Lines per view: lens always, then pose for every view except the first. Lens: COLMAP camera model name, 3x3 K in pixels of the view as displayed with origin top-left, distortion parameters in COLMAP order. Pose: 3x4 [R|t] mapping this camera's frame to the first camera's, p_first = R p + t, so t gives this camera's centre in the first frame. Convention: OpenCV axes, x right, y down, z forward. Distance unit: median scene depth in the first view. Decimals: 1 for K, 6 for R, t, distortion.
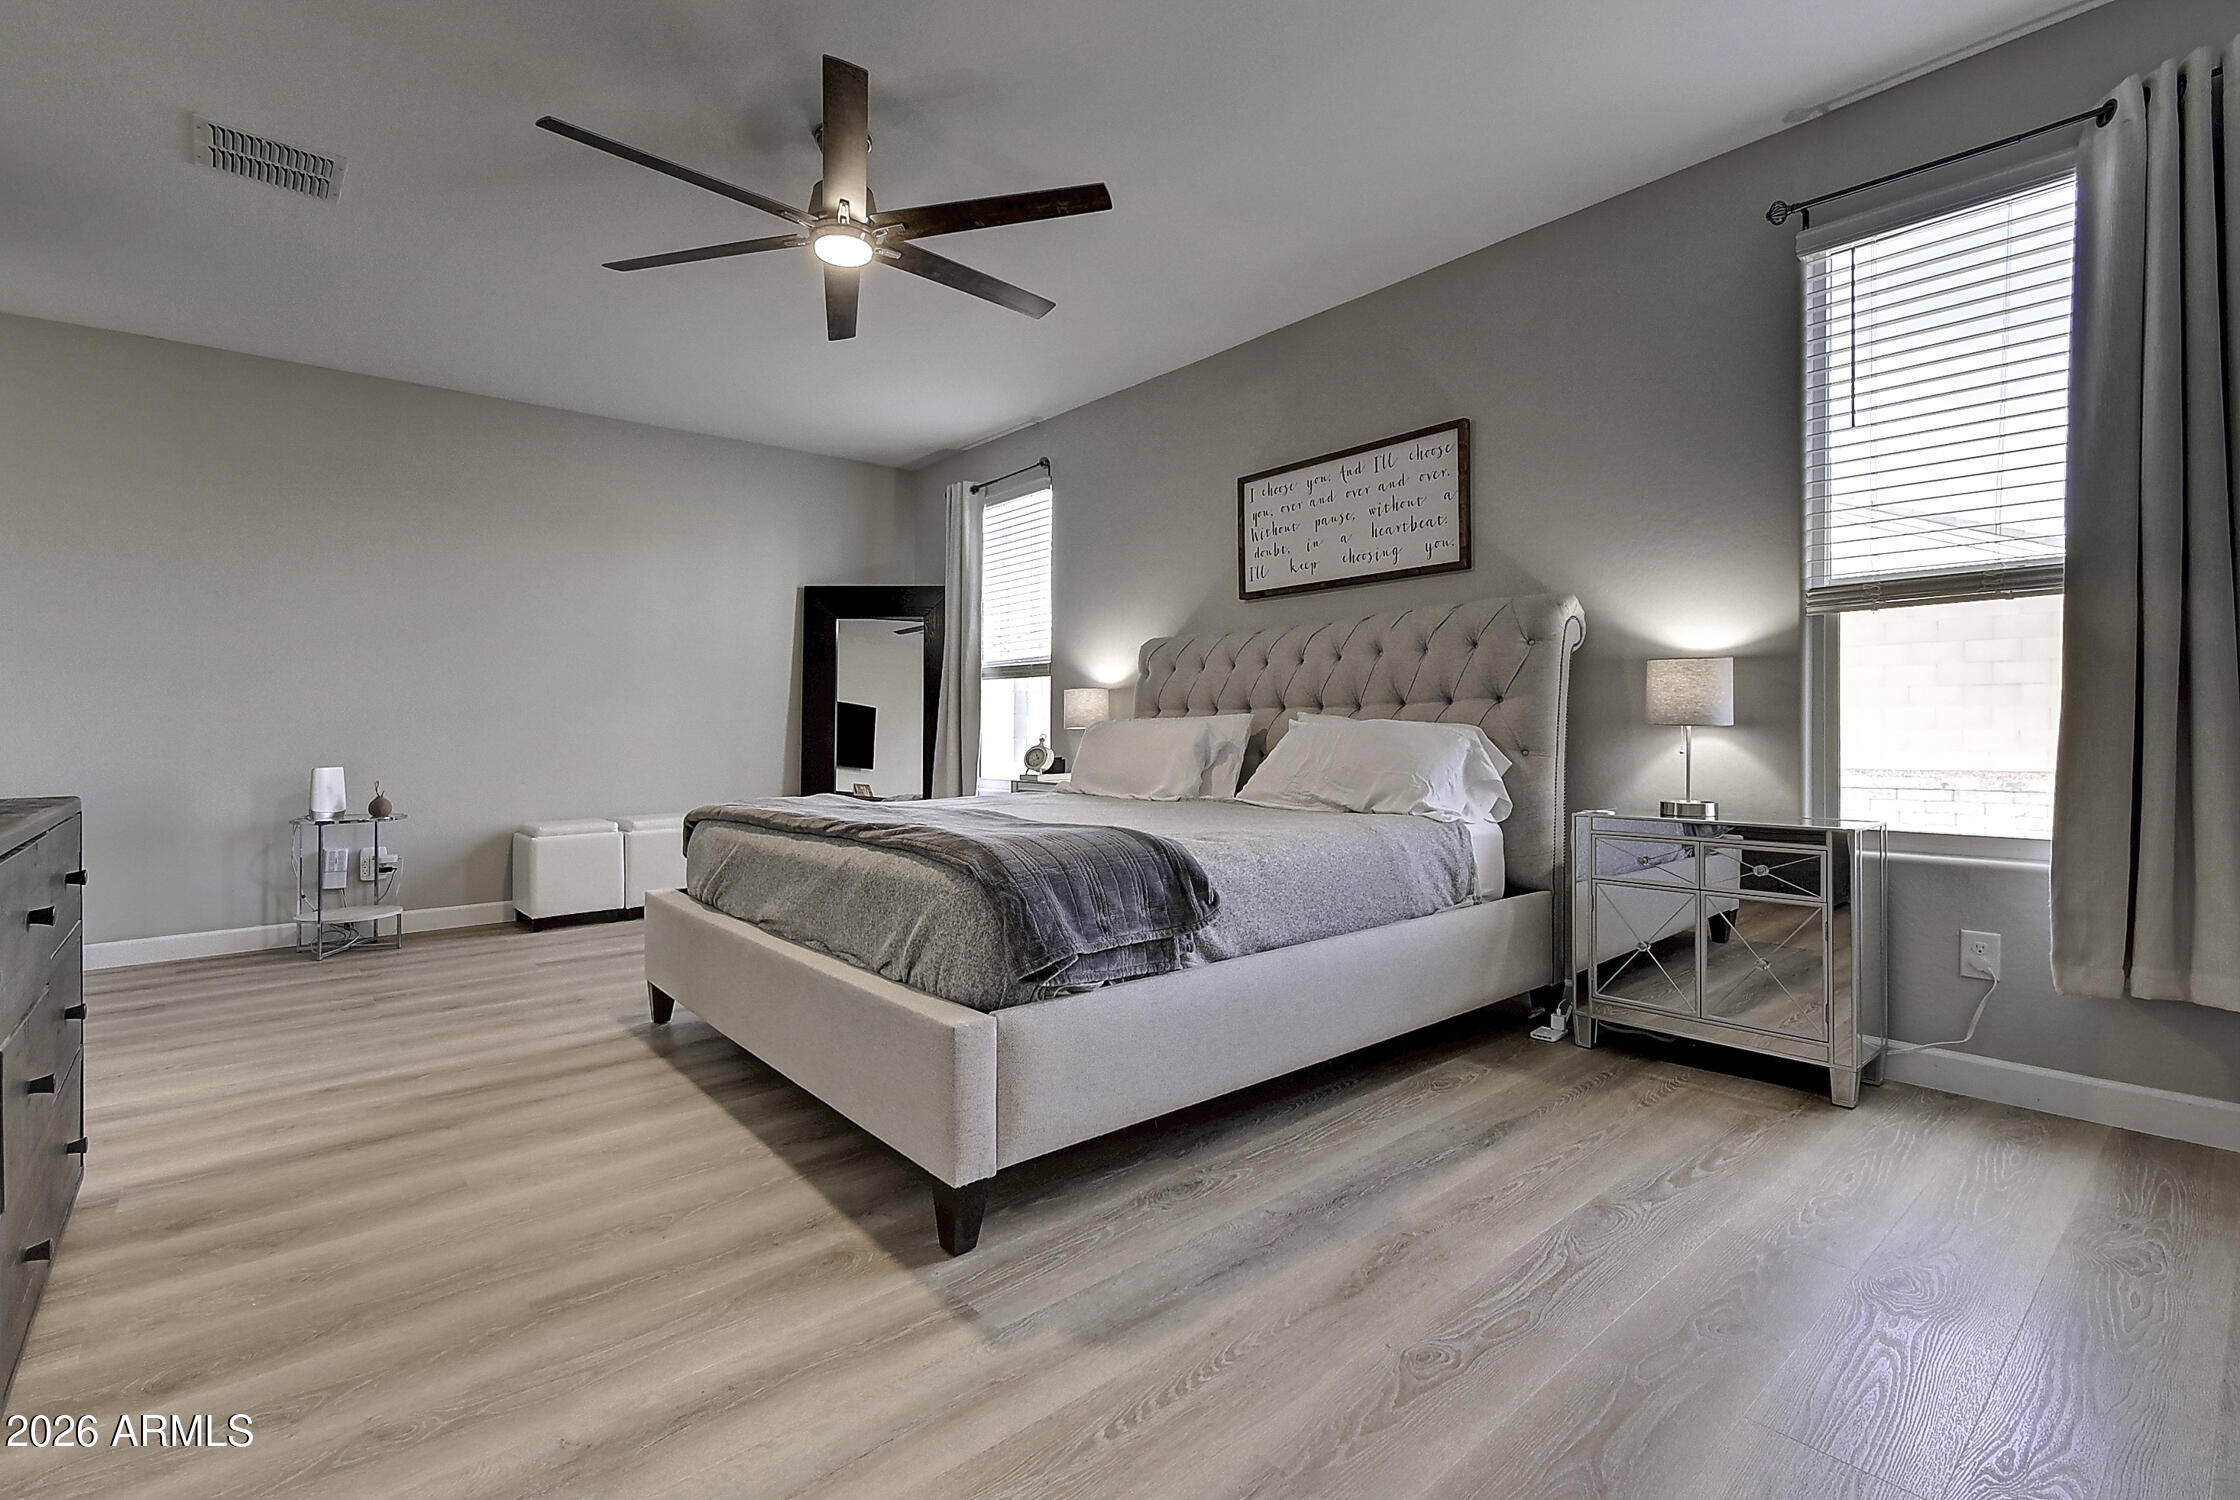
lens RADIAL K [[1012.7, 0, 1118.9], [0, 1012.7, 720.0], [0, 0, 1]] dist [0.001153, 0.000303]
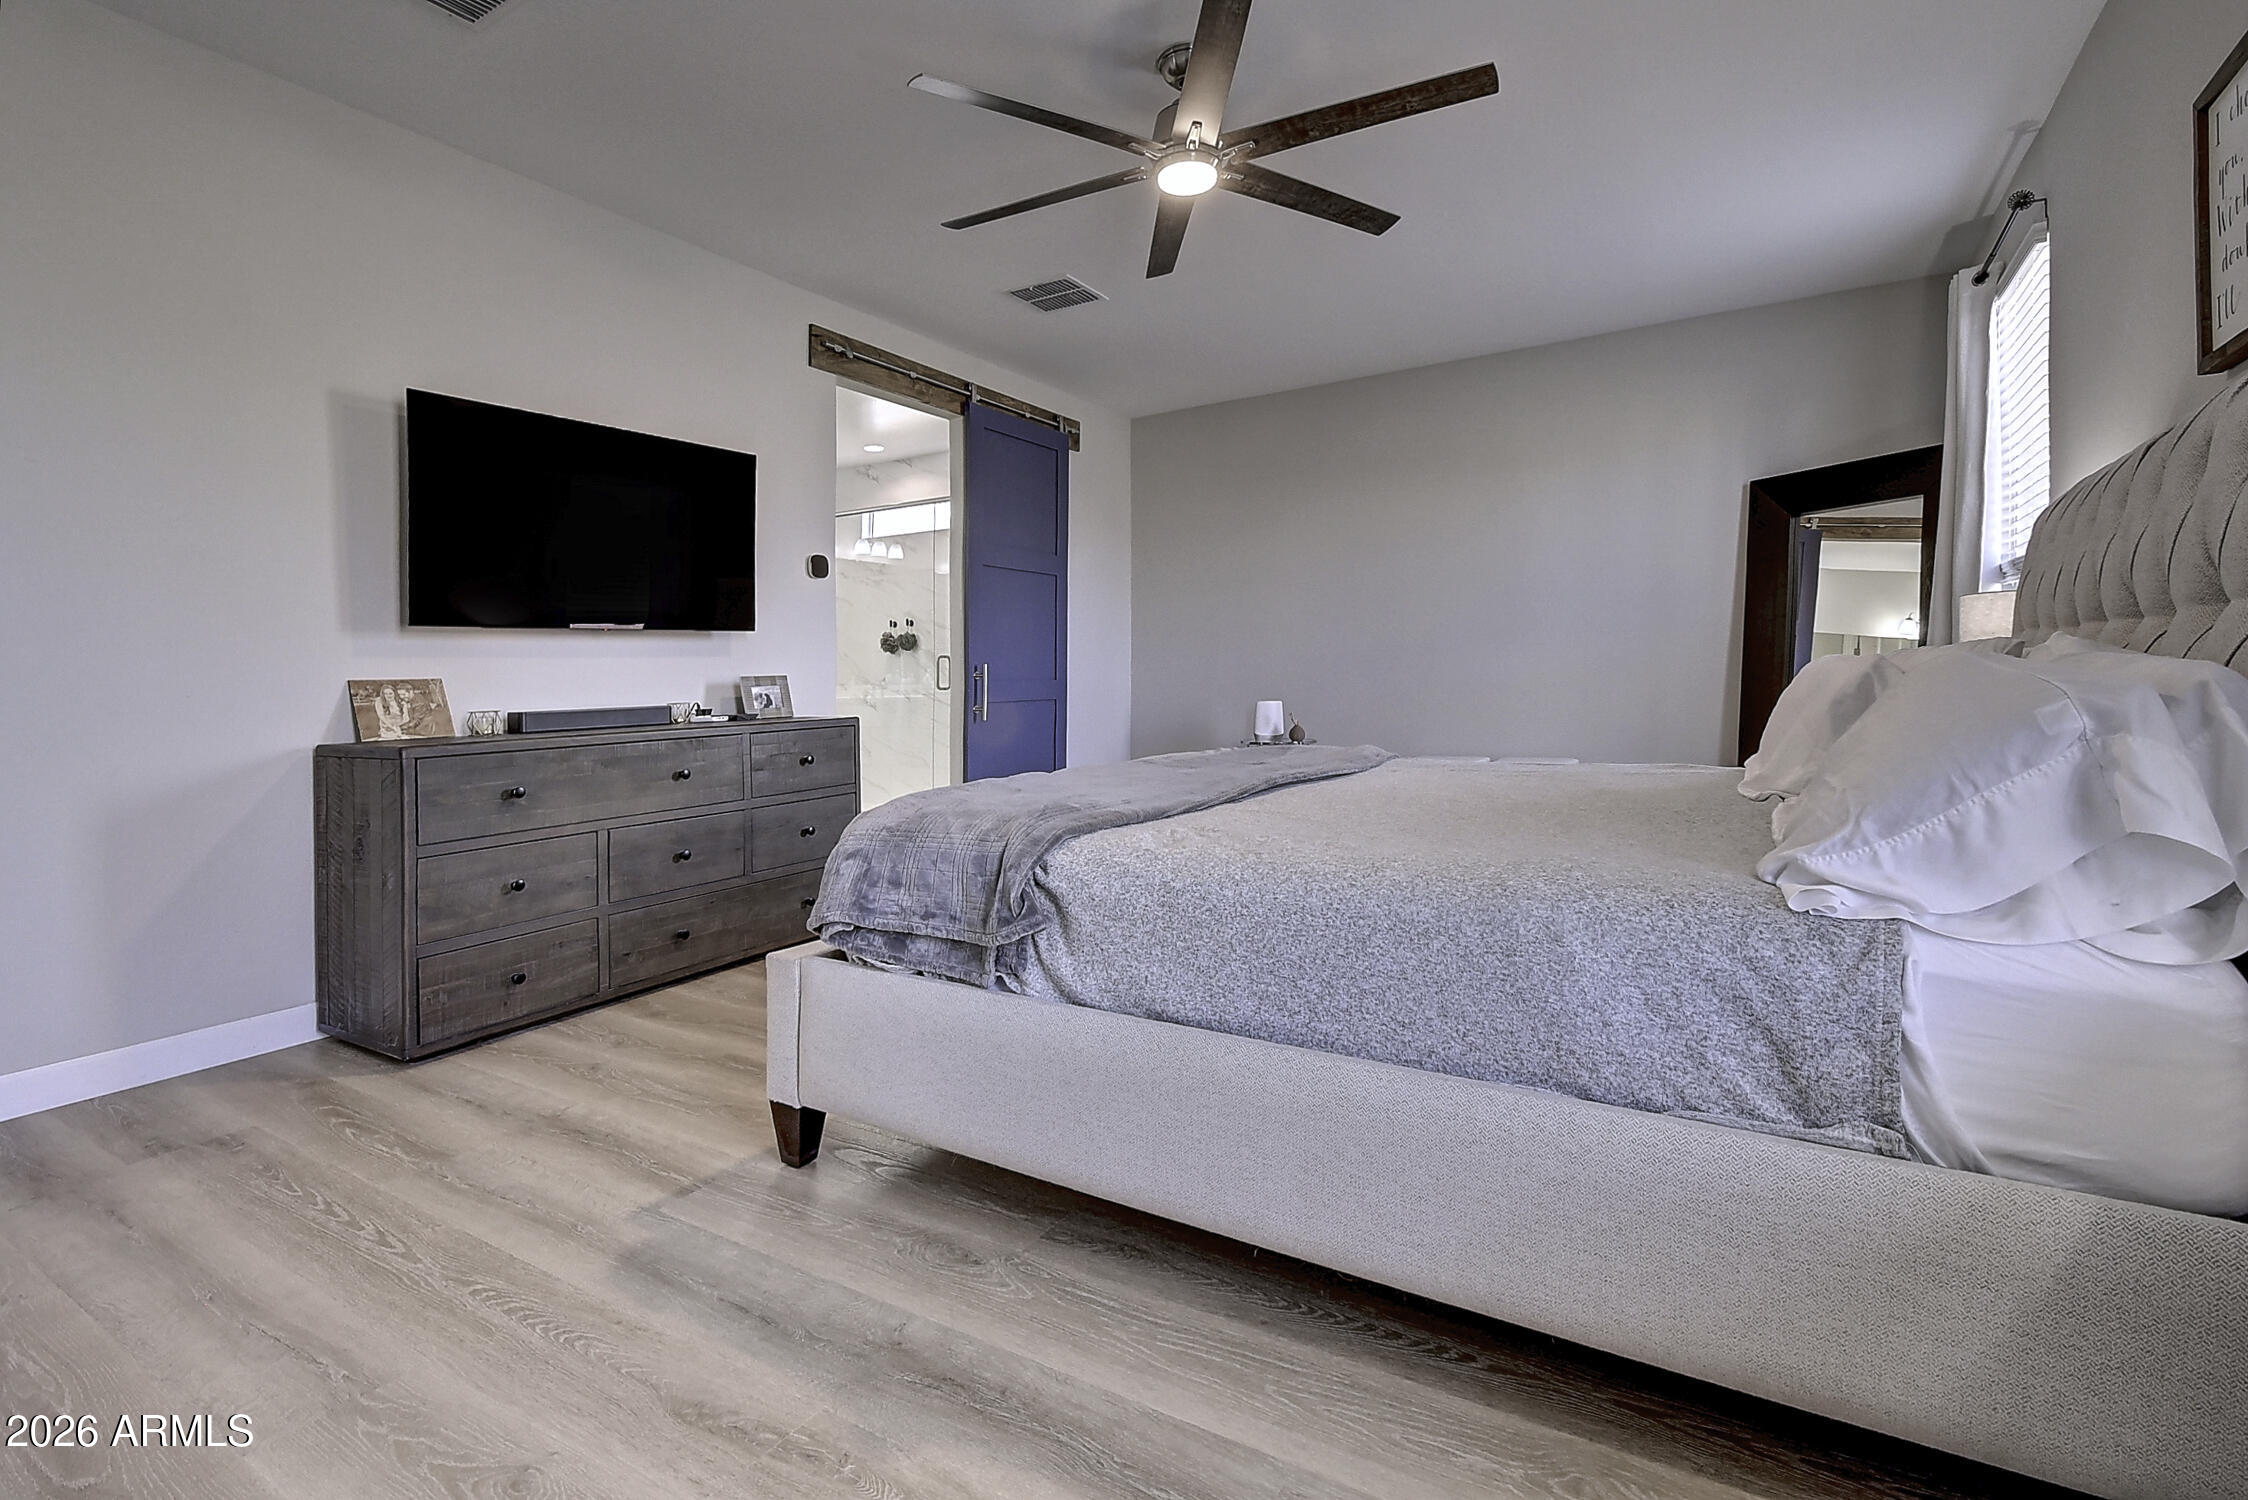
lens RADIAL K [[1026.9, 0, 1127.3], [0, 1026.9, 679.9], [0, 0, 1]] dist [-0.000600, 0.000215]
pose [[0.309146, 0.004955, -0.951002, 0.674841], [0.023466, 0.999642, 0.012837, -0.001918], [0.950725, -0.026285, 0.308919, 0.680473]]
